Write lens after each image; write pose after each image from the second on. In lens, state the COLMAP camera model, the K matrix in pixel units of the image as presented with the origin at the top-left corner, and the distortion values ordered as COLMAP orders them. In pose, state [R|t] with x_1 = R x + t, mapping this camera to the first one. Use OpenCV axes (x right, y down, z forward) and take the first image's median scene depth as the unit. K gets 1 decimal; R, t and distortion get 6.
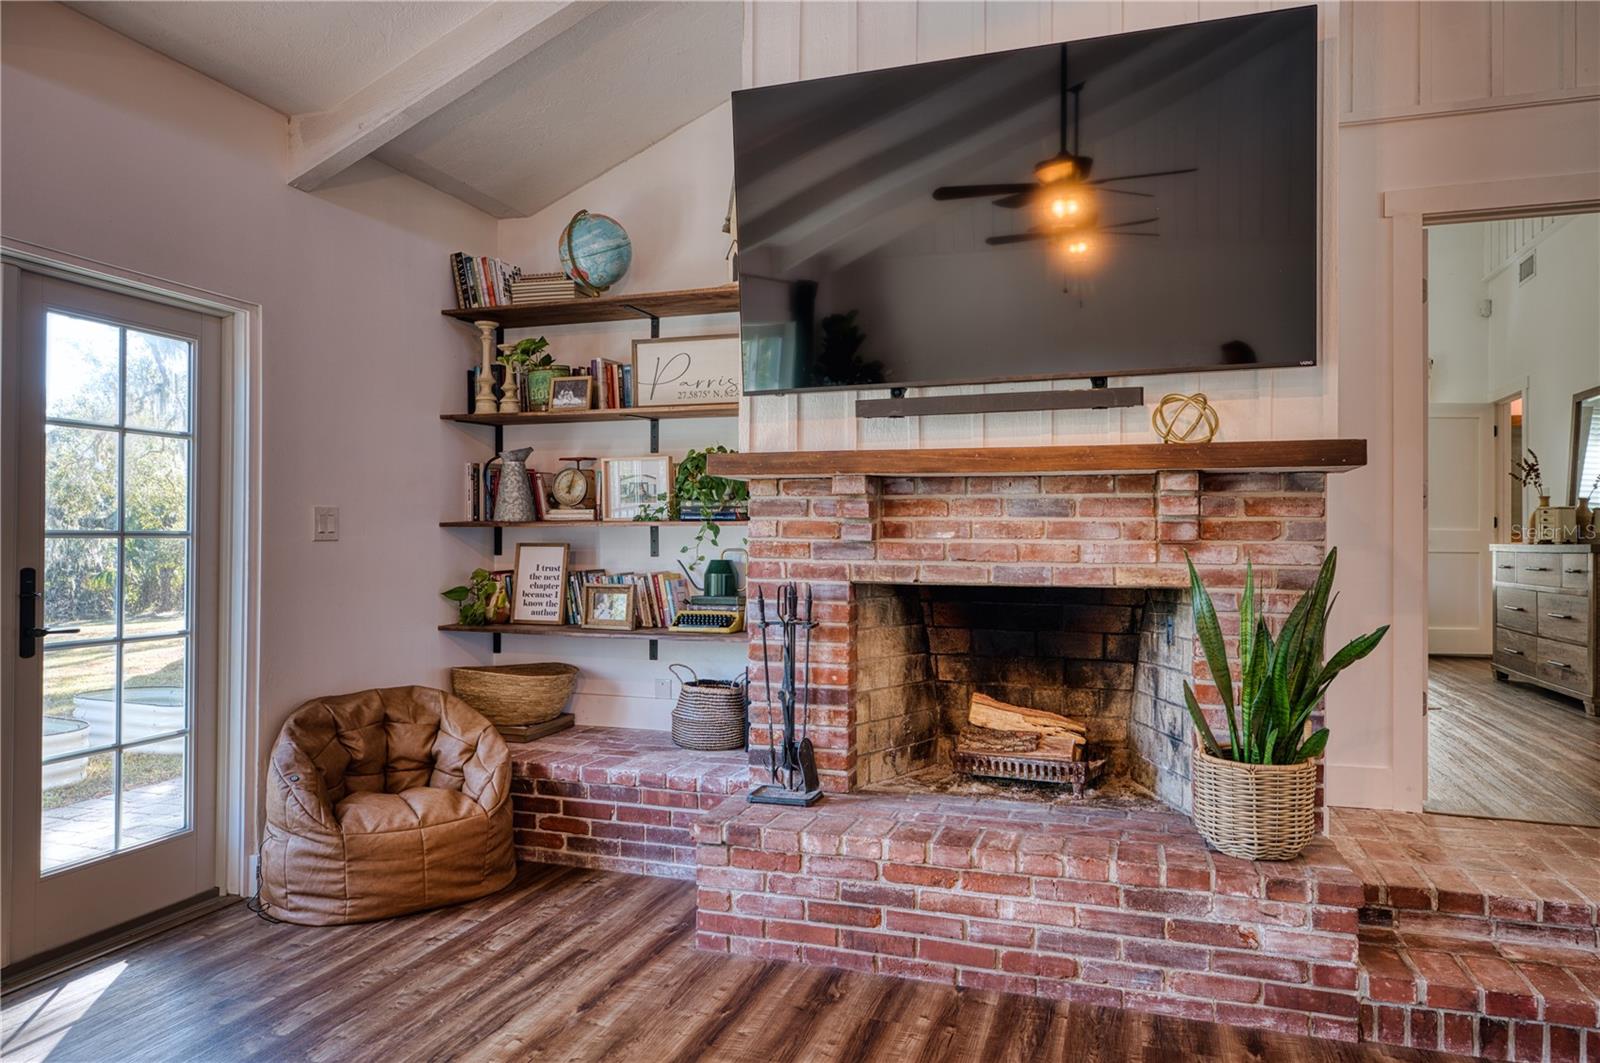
lens RADIAL K [[1027.2, 0, 799.0], [0, 1027.2, 528.5], [0, 0, 1]] dist [-0.003594, -0.000908]
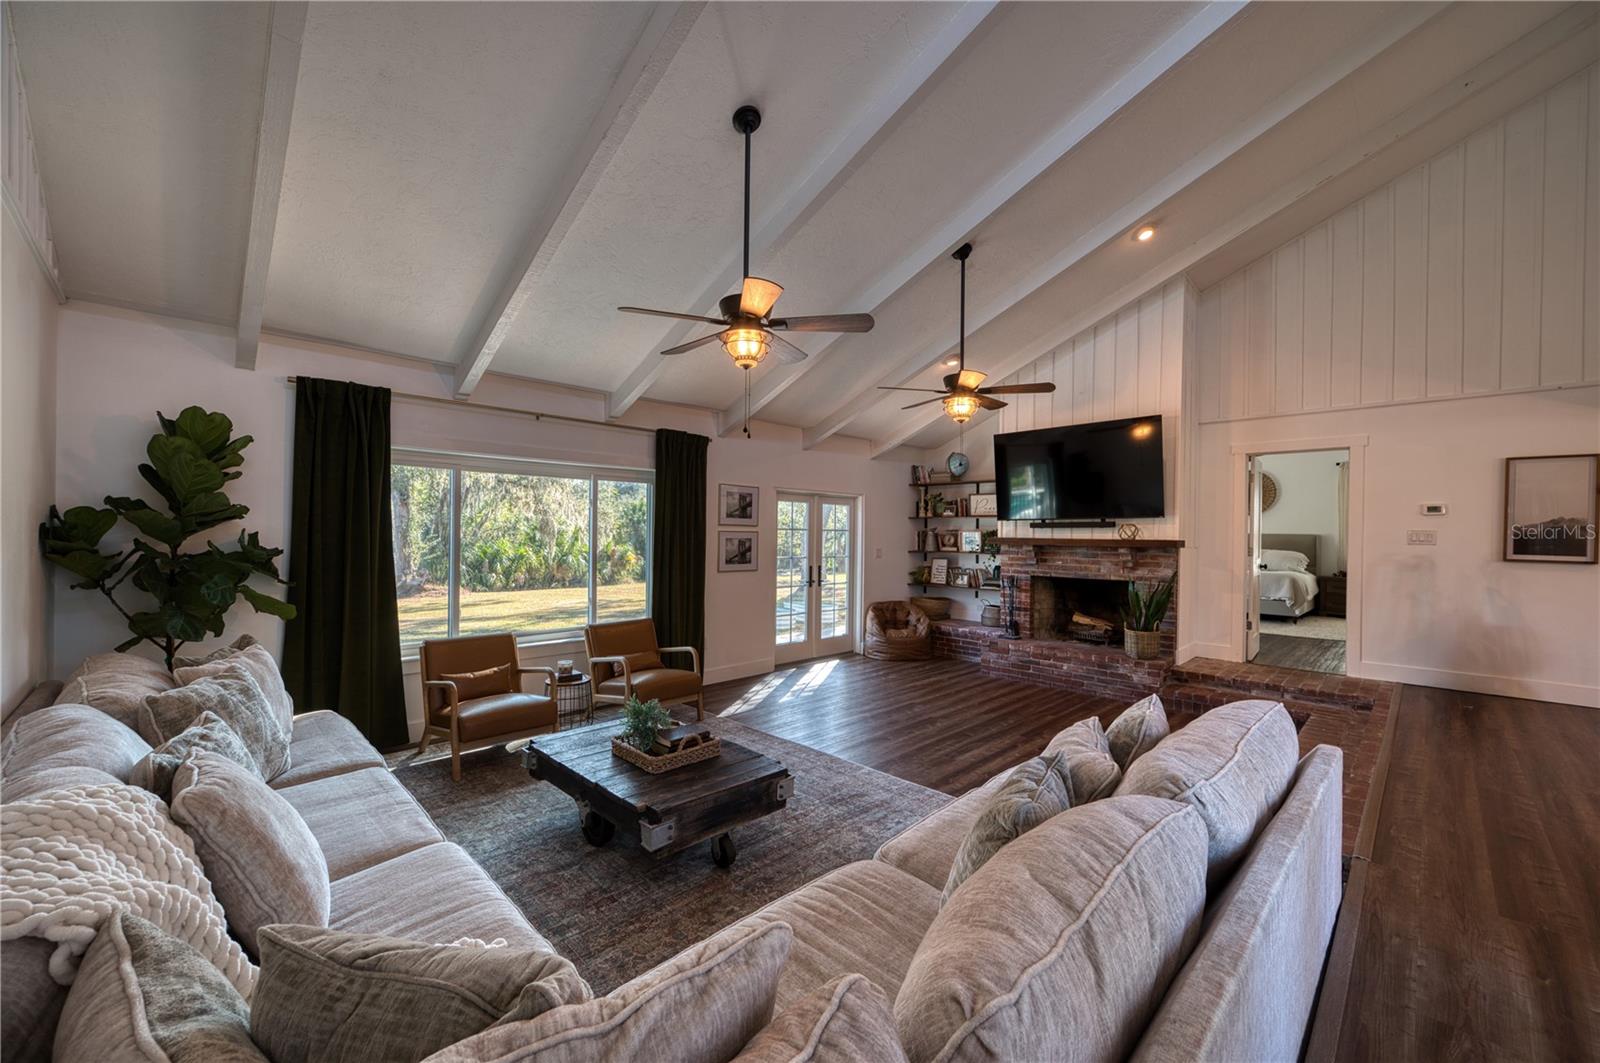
lens RADIAL K [[623.5, 0, 797.3], [0, 623.5, 530.6], [0, 0, 1]] dist [0.001341, 0.000819]
pose [[0.889011, 0.004724, -0.457862, 0.271160], [-0.003890, 0.999989, 0.002765, -0.086291], [0.457870, -0.000677, 0.889019, -1.032368]]
